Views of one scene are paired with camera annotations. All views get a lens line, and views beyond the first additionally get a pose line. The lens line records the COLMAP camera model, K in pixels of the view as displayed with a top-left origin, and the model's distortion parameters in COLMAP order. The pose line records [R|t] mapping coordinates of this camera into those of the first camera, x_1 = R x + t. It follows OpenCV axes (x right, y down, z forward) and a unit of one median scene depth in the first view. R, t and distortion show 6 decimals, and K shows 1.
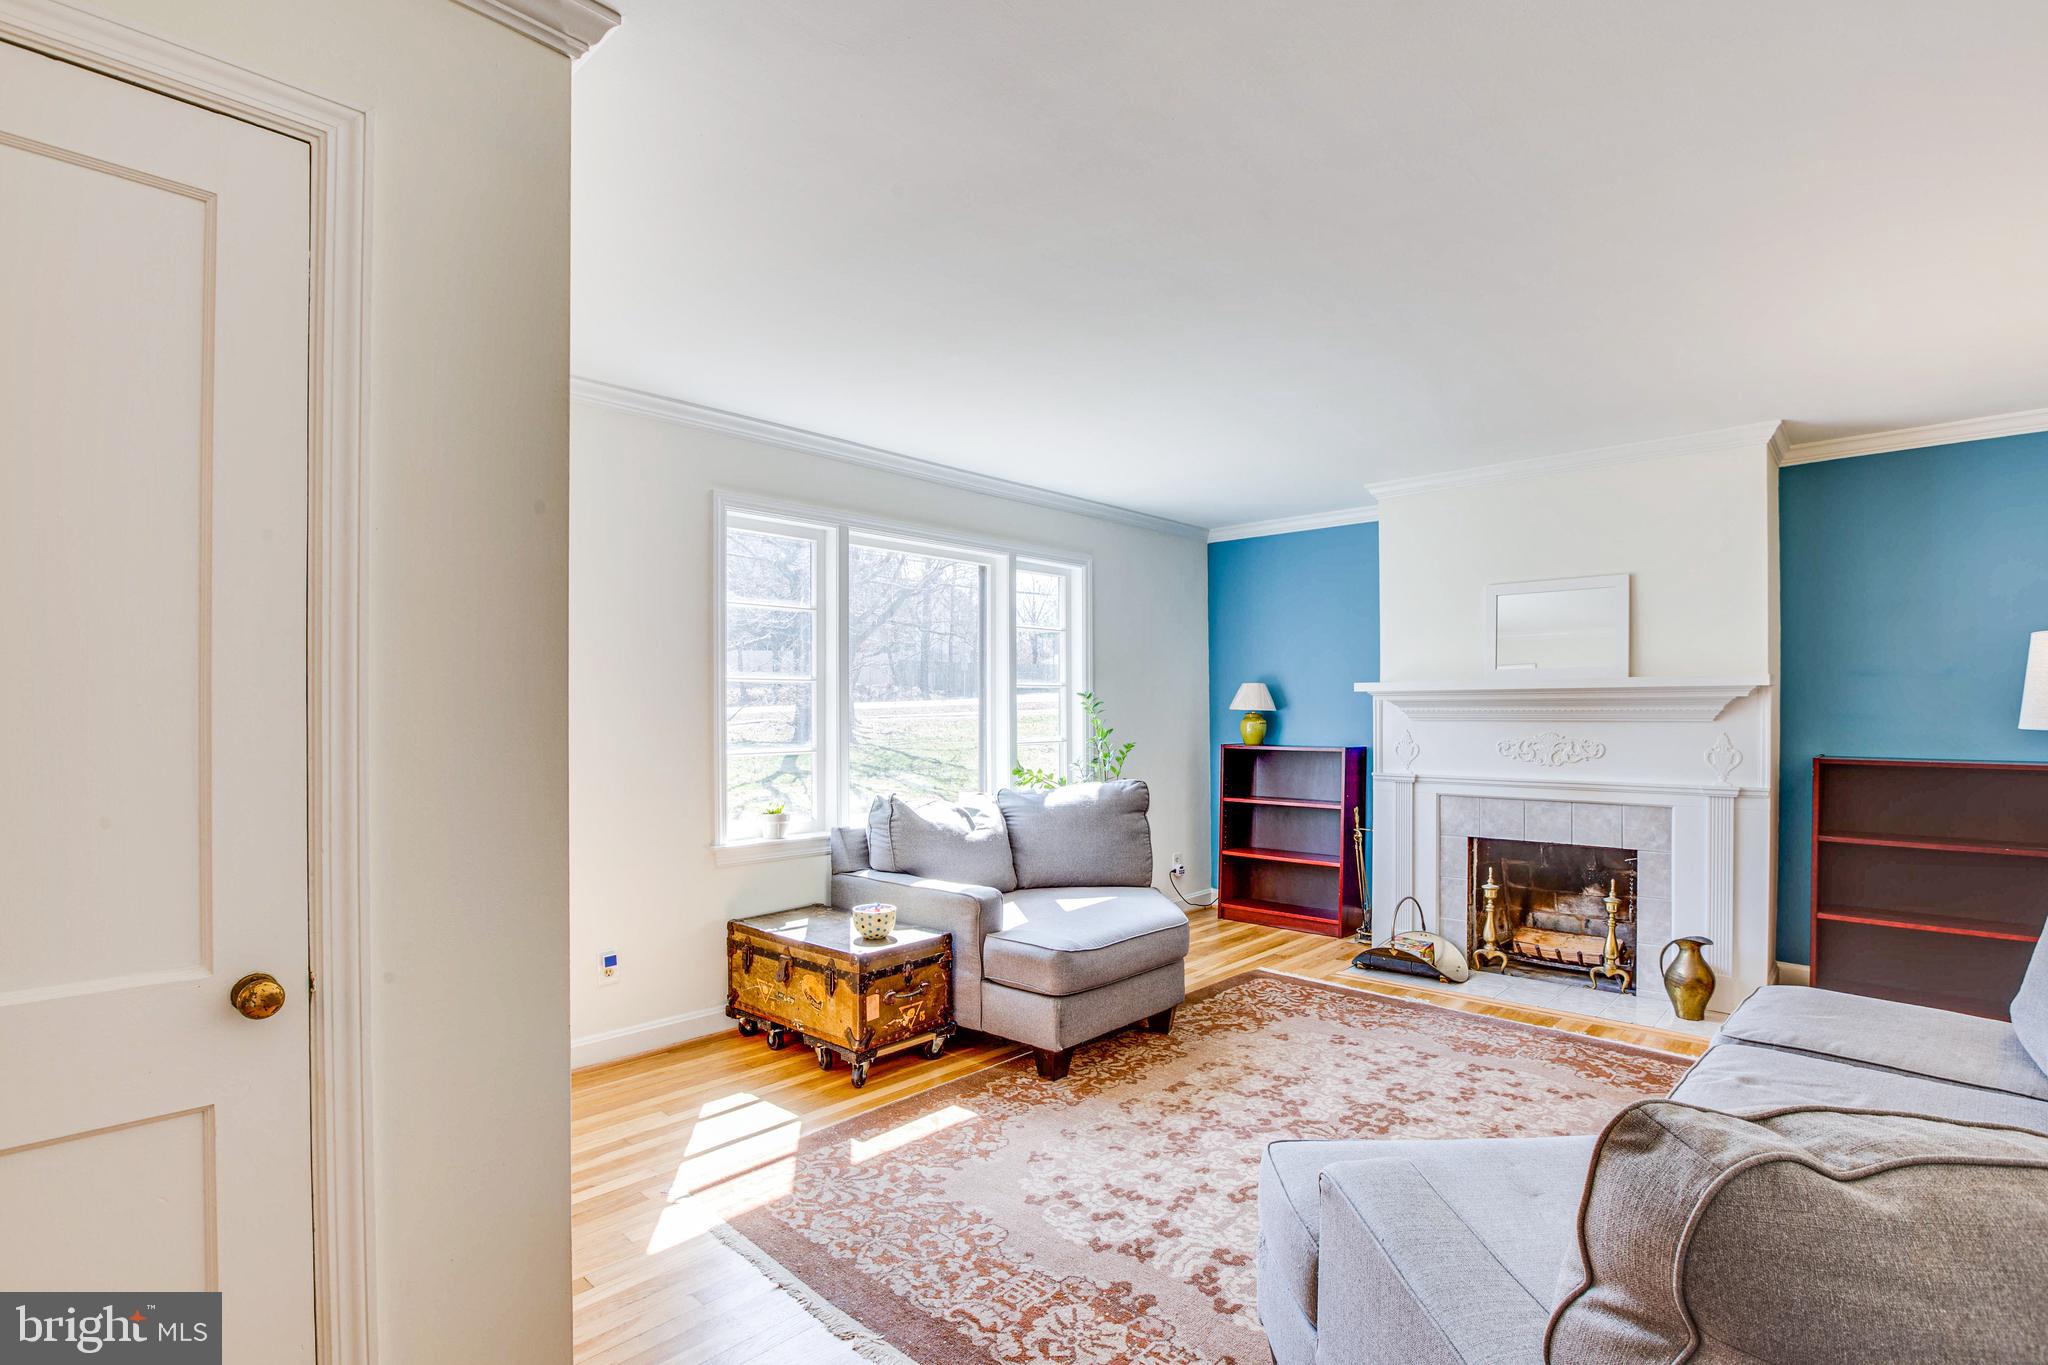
lens RADIAL K [[959.9, 0, 1045.2], [0, 959.9, 712.4], [0, 0, 1]] dist [-0.042646, 0.009417]
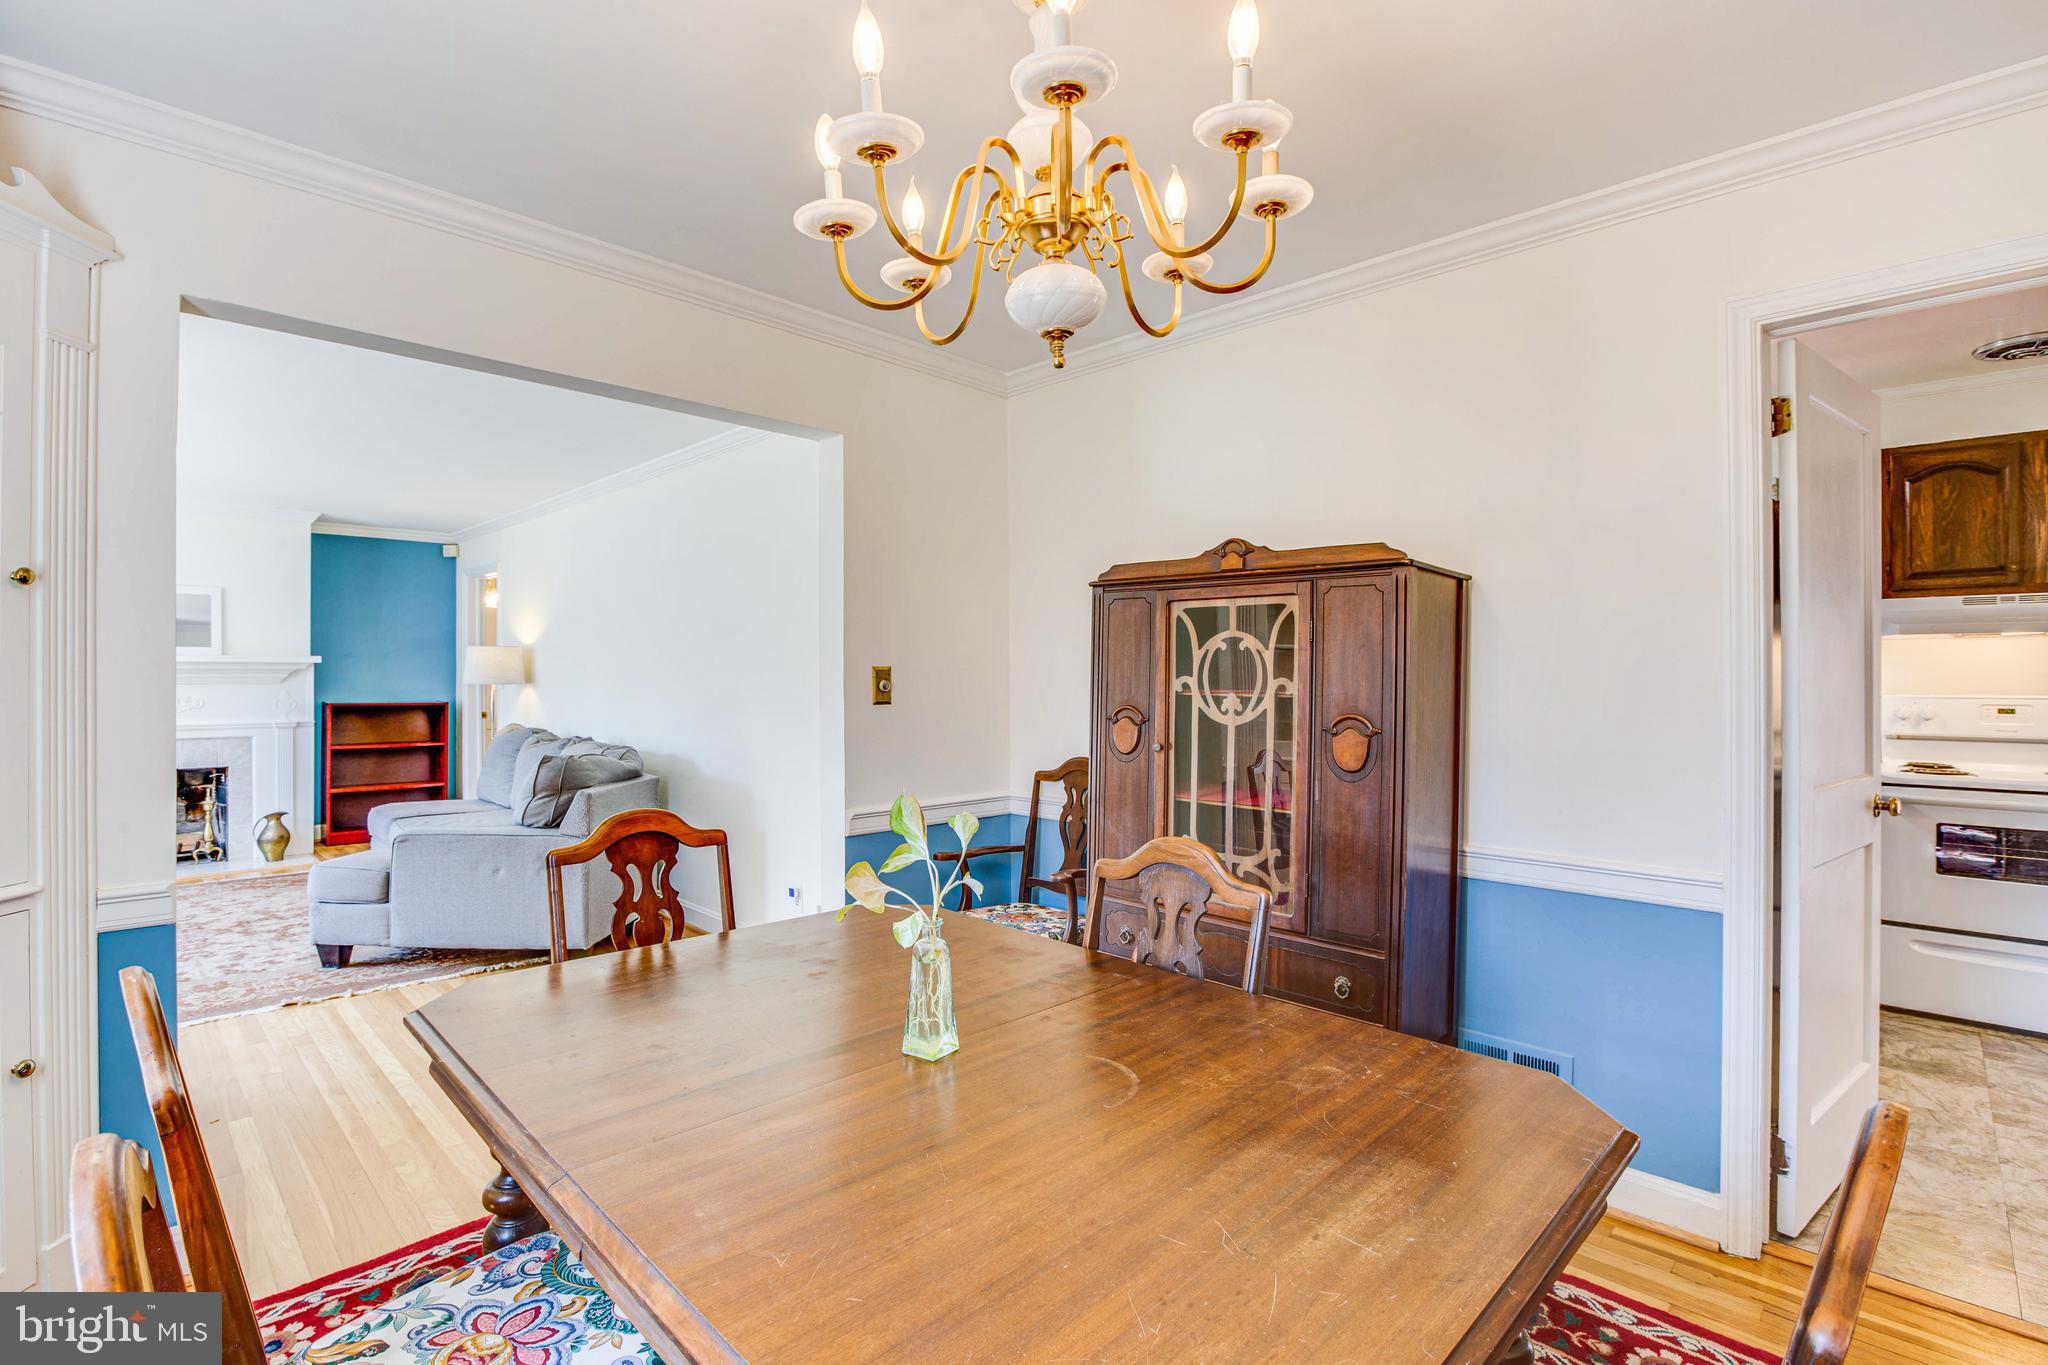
lens RADIAL K [[959.9, 0, 1066.2], [0, 959.9, 670.8], [0, 0, 1]] dist [-0.042646, 0.009417]
pose [[0.012865, 0.000769, 0.999917, -1.091439], [-0.011582, 0.999933, -0.000620, -0.031129], [-0.999850, -0.011573, 0.012873, -0.479333]]
